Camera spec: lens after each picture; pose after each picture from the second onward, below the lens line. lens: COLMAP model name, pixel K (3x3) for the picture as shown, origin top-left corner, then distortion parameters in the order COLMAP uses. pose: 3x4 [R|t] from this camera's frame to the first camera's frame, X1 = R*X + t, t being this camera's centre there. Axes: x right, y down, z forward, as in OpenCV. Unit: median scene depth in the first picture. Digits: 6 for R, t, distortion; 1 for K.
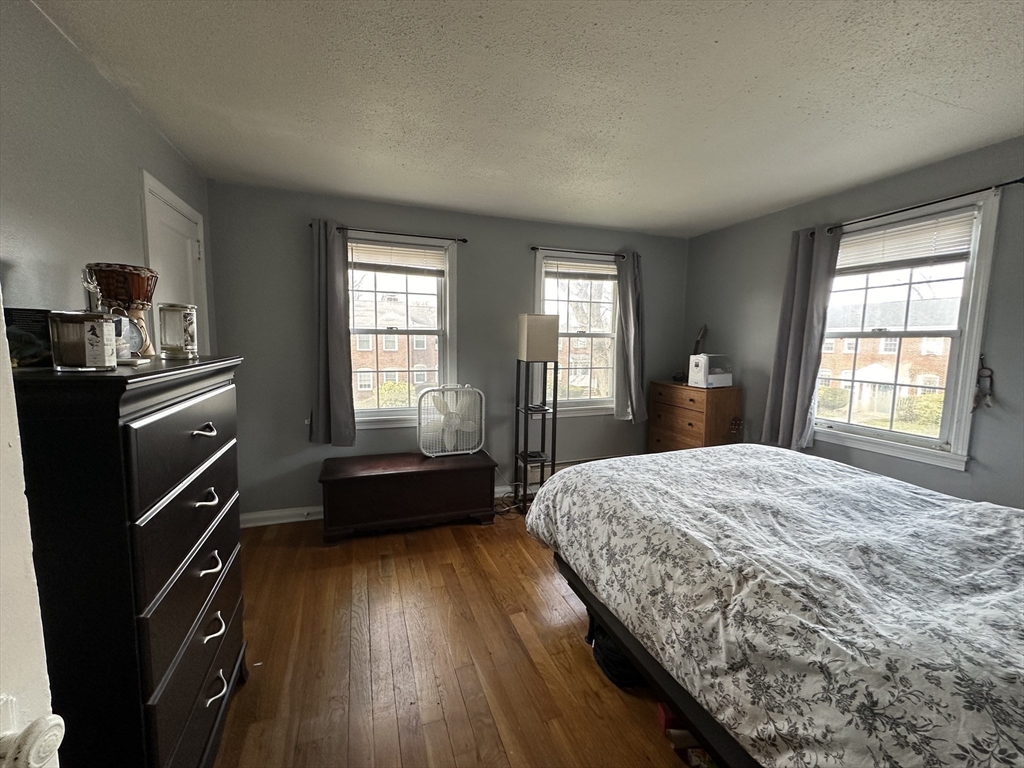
lens RADIAL K [[409.4, 0, 508.6], [0, 409.4, 383.9], [0, 0, 1]] dist [-0.003984, 0.000655]
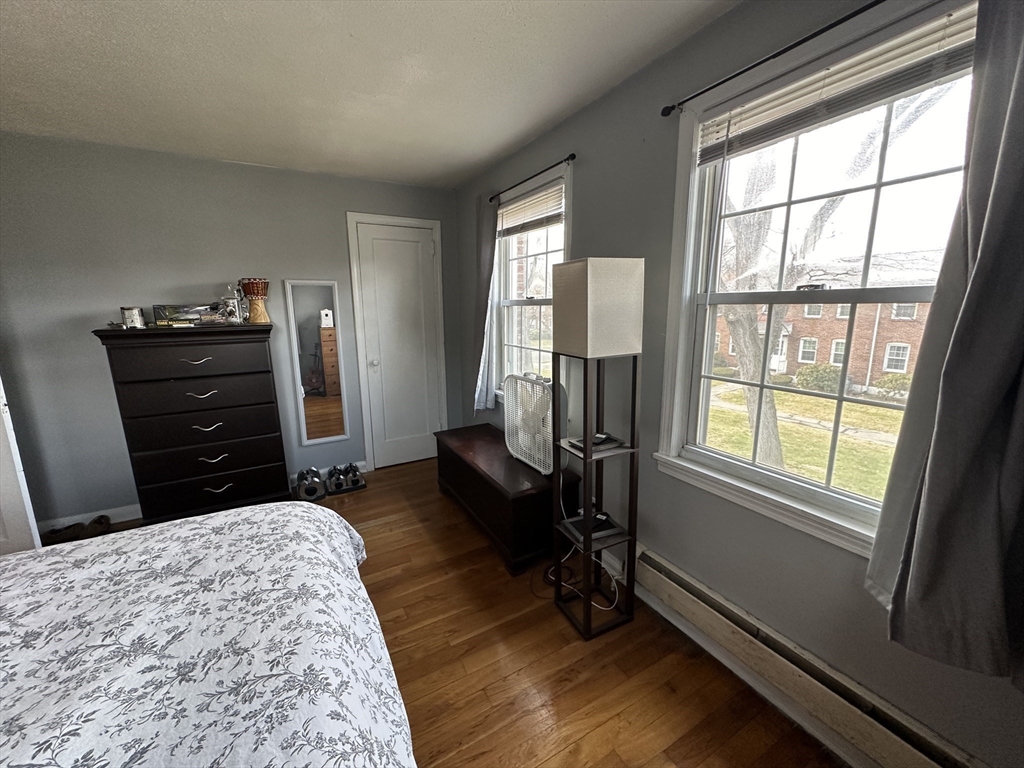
lens RADIAL K [[409.4, 0, 509.3], [0, 409.4, 385.6], [0, 0, 1]] dist [-0.003984, 0.000655]
pose [[0.178202, 0.169272, -0.969325, 0.674822], [-0.090621, 0.983729, 0.155127, -0.101960], [0.979812, 0.060197, 0.190643, 0.966092]]
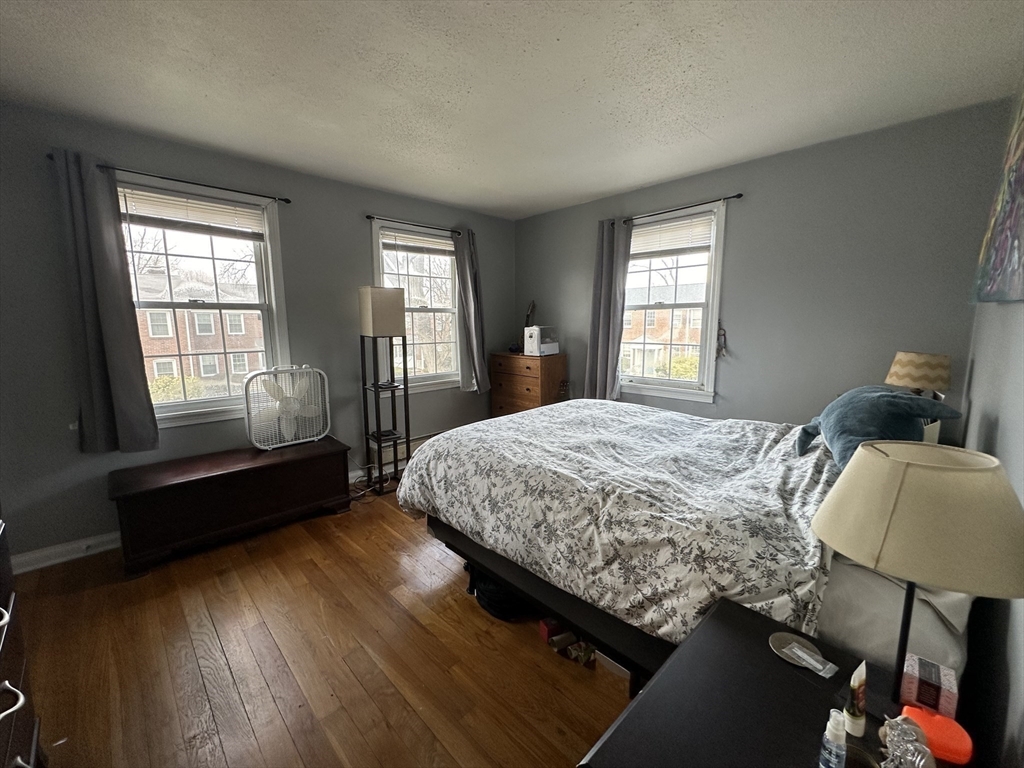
lens RADIAL K [[409.4, 0, 513.0], [0, 409.4, 382.4], [0, 0, 1]] dist [-0.003984, 0.000655]
pose [[0.910839, -0.076304, 0.405648, -0.062607], [0.057727, 0.996655, 0.057855, 0.016811], [-0.408705, -0.029280, 0.912197, -0.005256]]
